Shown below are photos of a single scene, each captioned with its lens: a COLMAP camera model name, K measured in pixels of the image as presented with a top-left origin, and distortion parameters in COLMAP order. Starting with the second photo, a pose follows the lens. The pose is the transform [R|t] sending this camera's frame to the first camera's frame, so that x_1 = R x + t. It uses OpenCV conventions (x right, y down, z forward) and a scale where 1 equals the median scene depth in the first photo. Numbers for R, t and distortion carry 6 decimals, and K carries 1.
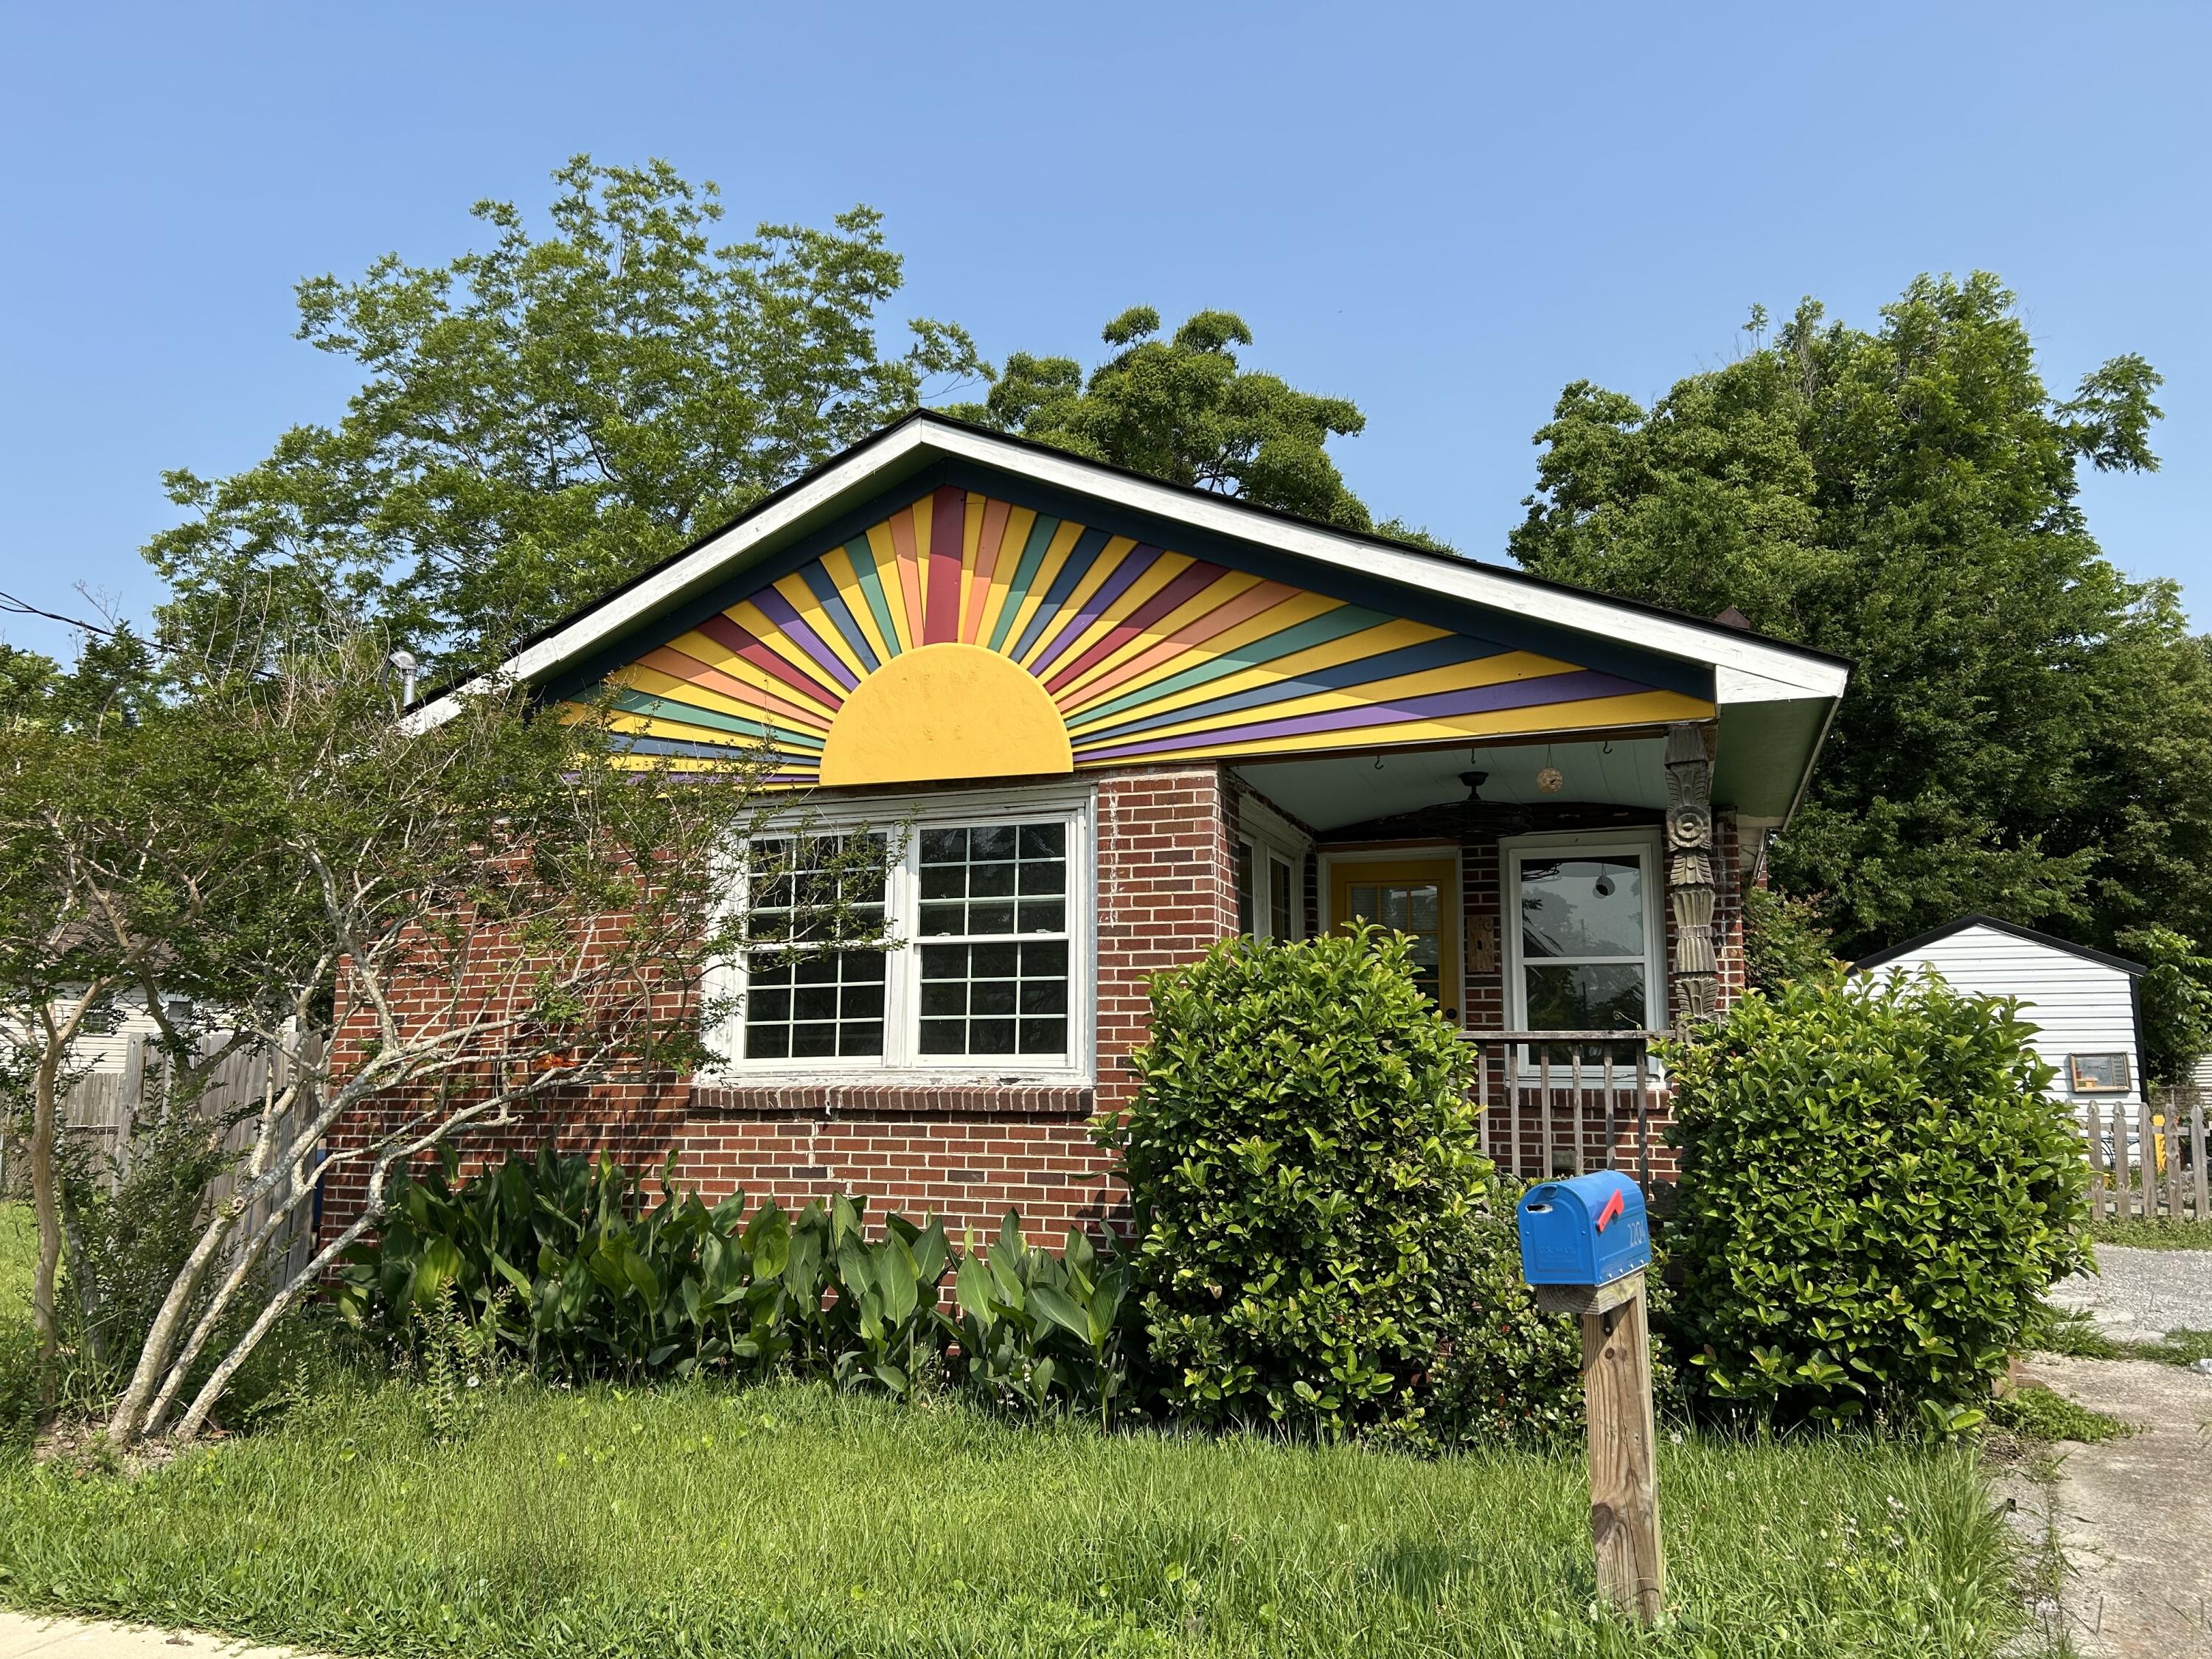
lens RADIAL K [[1664.2, 0, 1110.7], [0, 1664.2, 839.7], [0, 0, 1]] dist [0.071035, -0.084410]
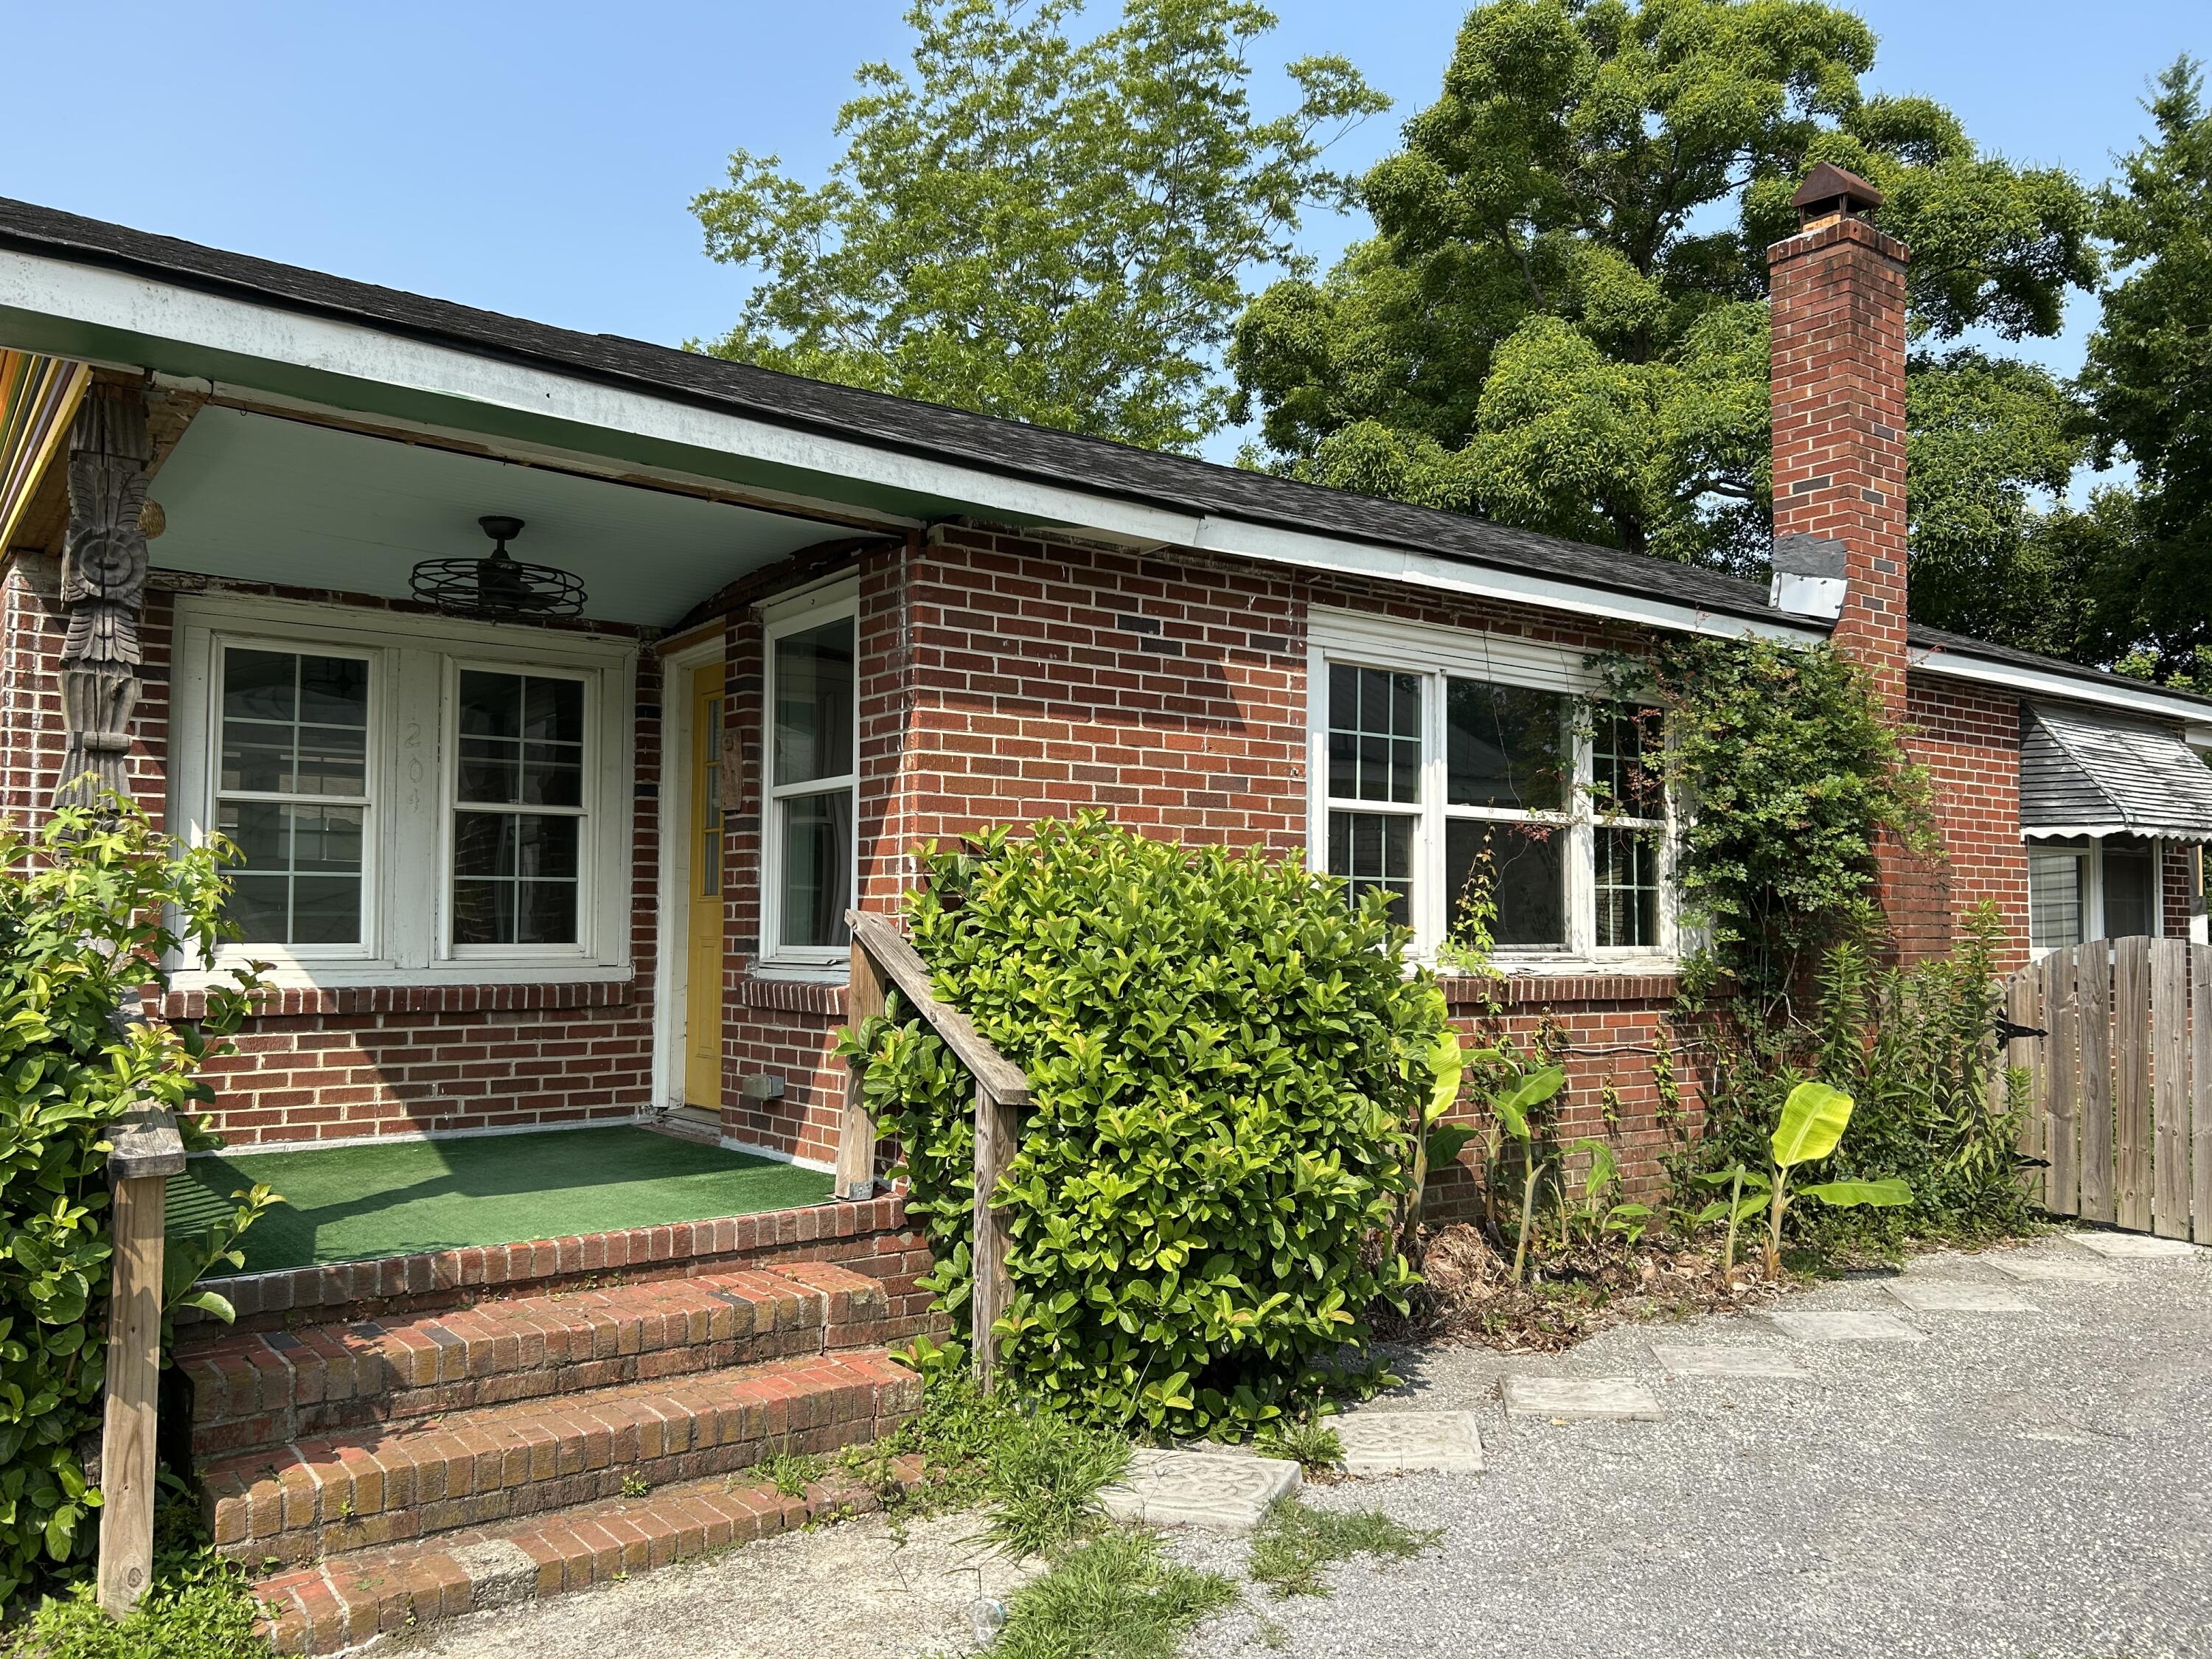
lens RADIAL K [[1664.2, 0, 1110.7], [0, 1664.2, 839.7], [0, 0, 1]] dist [0.071035, -0.084410]
pose [[0.827057, -0.032872, -0.561156, 0.282049], [0.083407, 0.994414, 0.064677, 0.022932], [0.555896, -0.100296, 0.825179, 0.200509]]
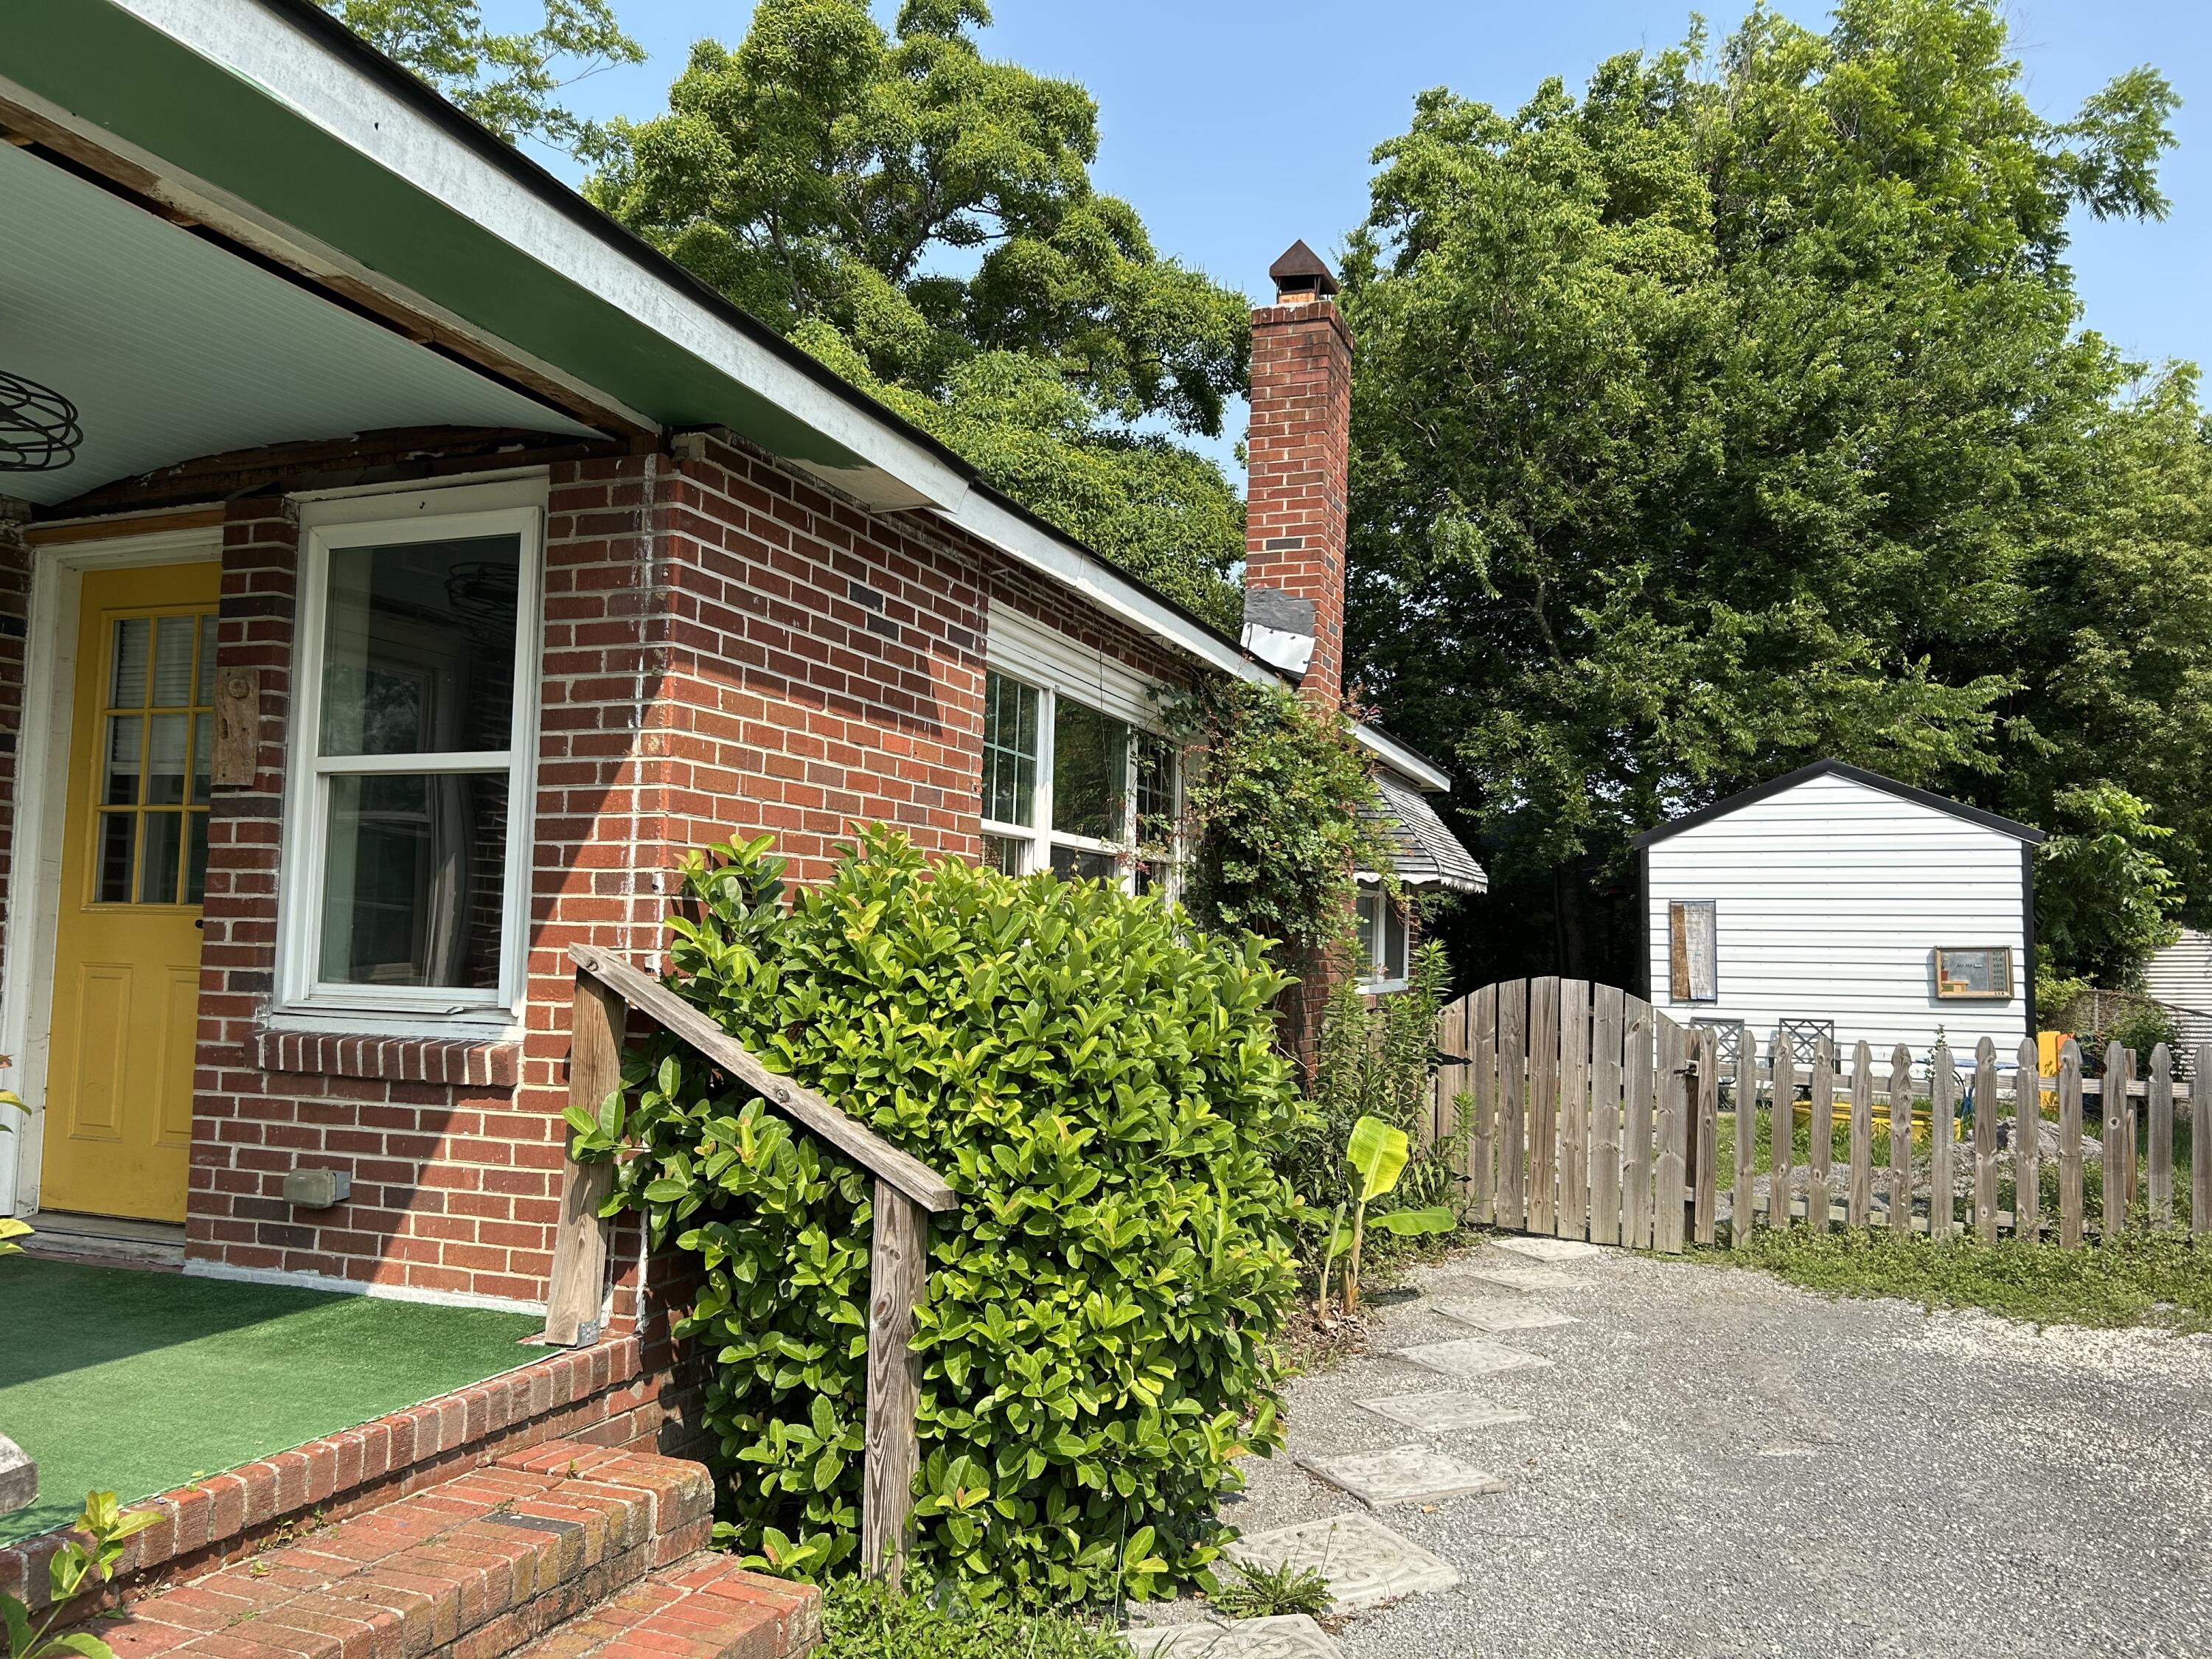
lens RADIAL K [[1665.7, 0, 1104.4], [0, 1665.7, 844.9], [0, 0, 1]] dist [0.051969, -0.067913]
pose [[0.999181, 0.016670, -0.036869, 0.186915], [-0.013523, 0.996373, 0.084016, 0.020188], [0.038136, -0.083449, 0.995782, 0.205877]]
